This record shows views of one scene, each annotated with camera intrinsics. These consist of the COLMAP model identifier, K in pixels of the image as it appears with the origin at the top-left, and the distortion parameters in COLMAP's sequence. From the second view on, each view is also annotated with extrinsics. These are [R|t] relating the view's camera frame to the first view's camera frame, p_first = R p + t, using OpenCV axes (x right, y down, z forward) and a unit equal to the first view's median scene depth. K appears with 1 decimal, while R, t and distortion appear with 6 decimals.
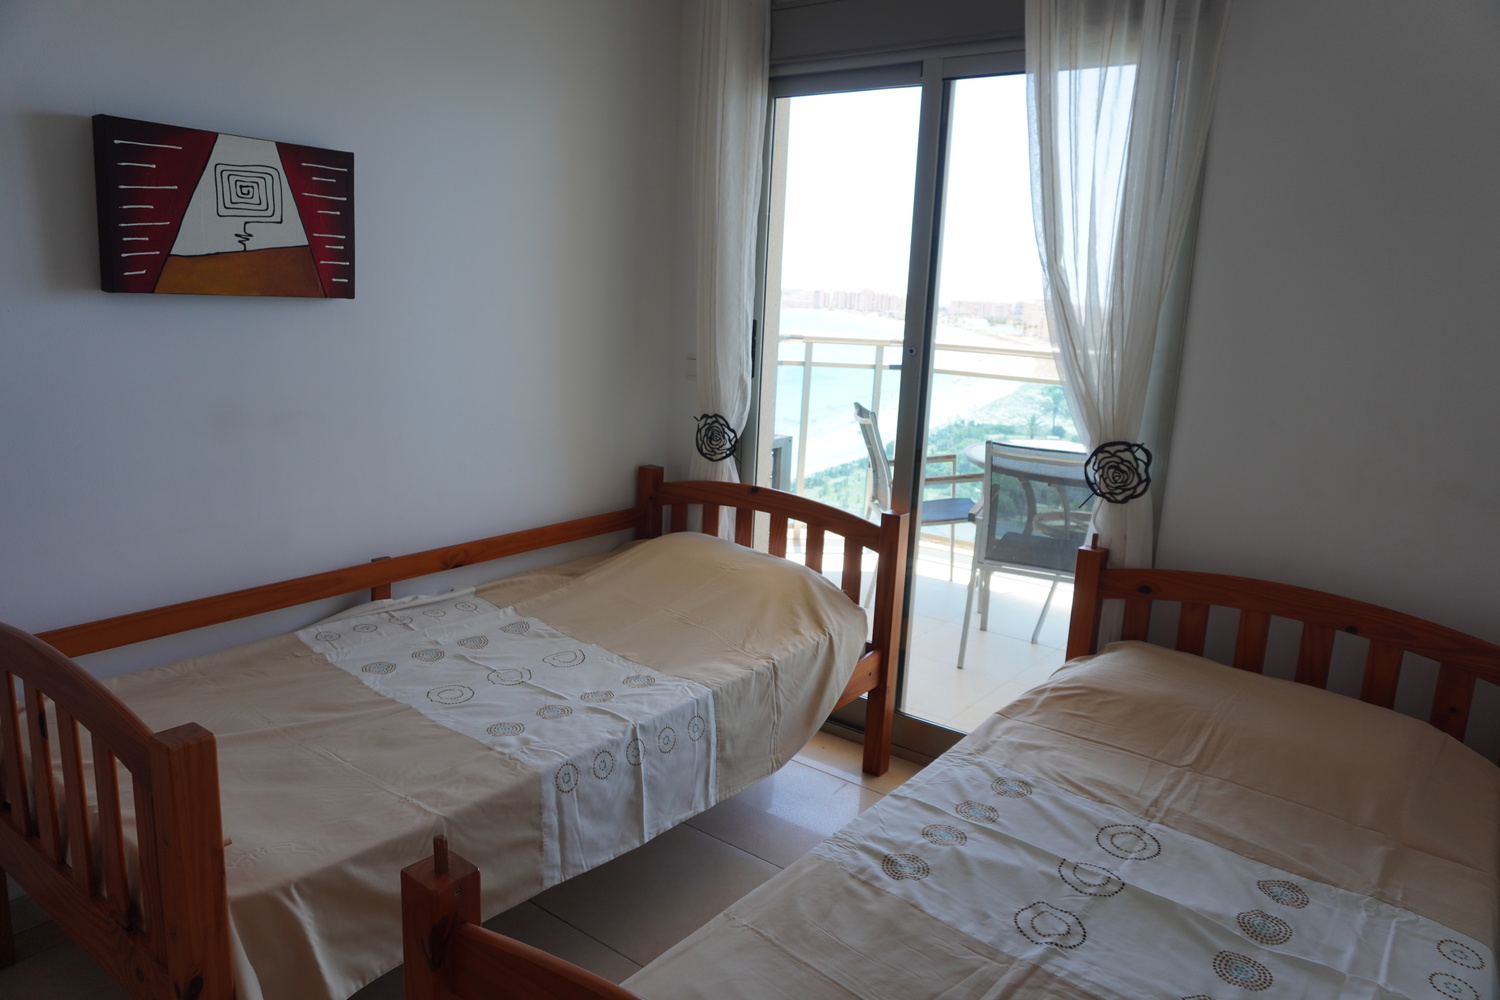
lens RADIAL K [[1002.6, 0, 750.0], [0, 1002.6, 500.0], [0, 0, 1]] dist [-0.050582, 0.035795]
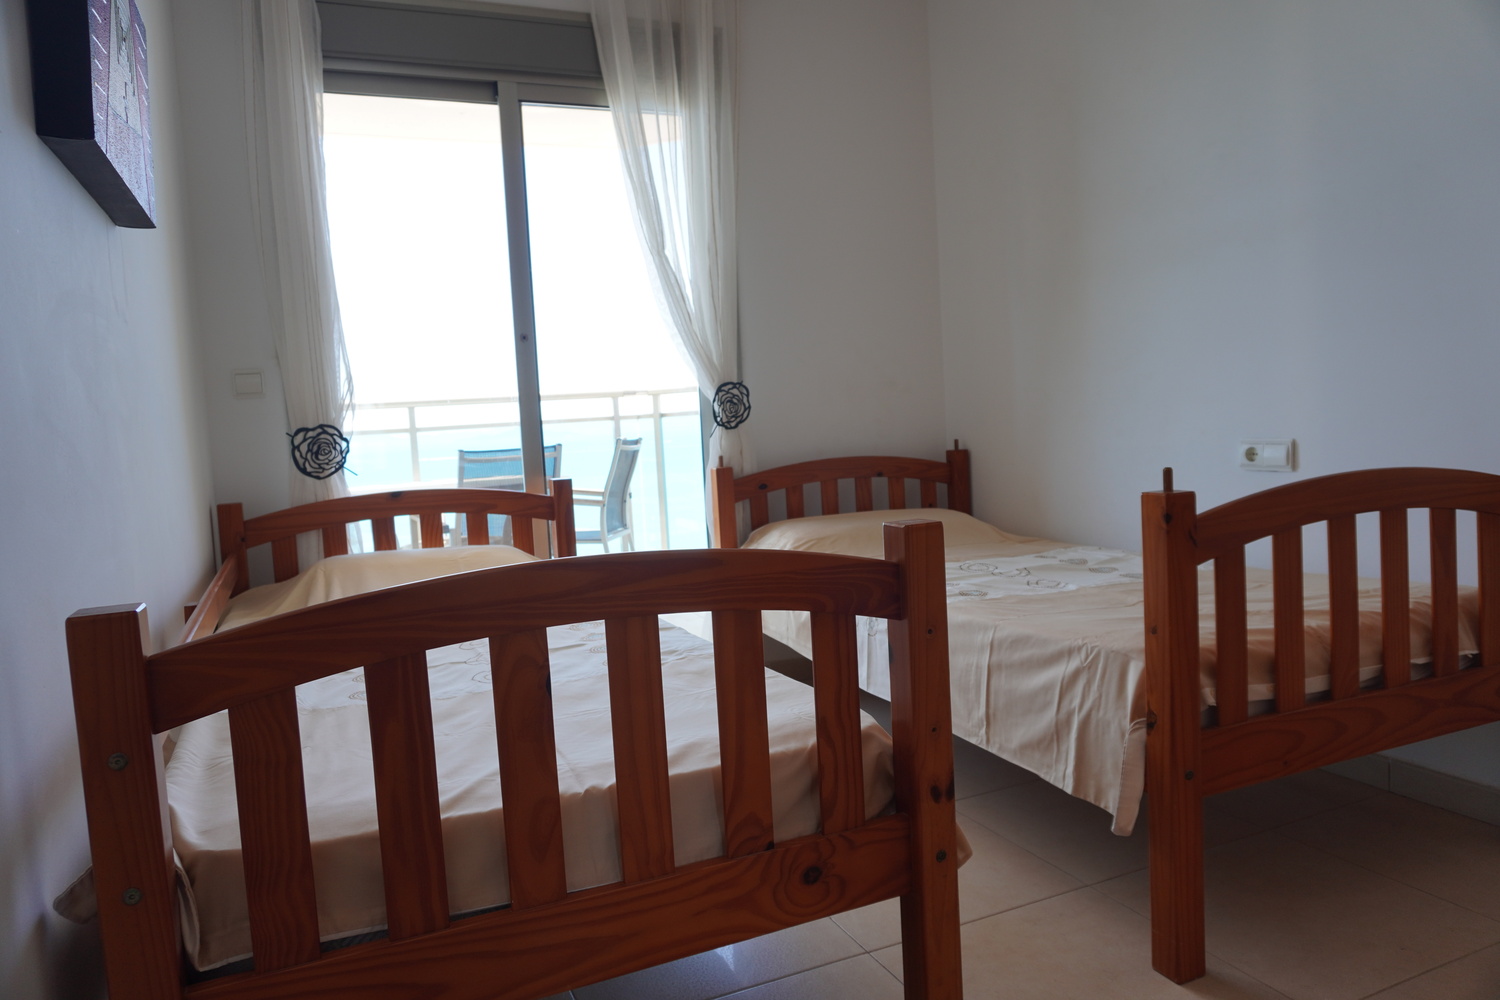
lens RADIAL K [[1002.6, 0, 750.0], [0, 1002.6, 500.0], [0, 0, 1]] dist [-0.050582, 0.035795]
pose [[0.483263, -0.142753, 0.863758, -0.793867], [0.255400, 0.966688, 0.016871, 0.078585], [-0.837393, 0.212451, 0.503624, 0.317374]]
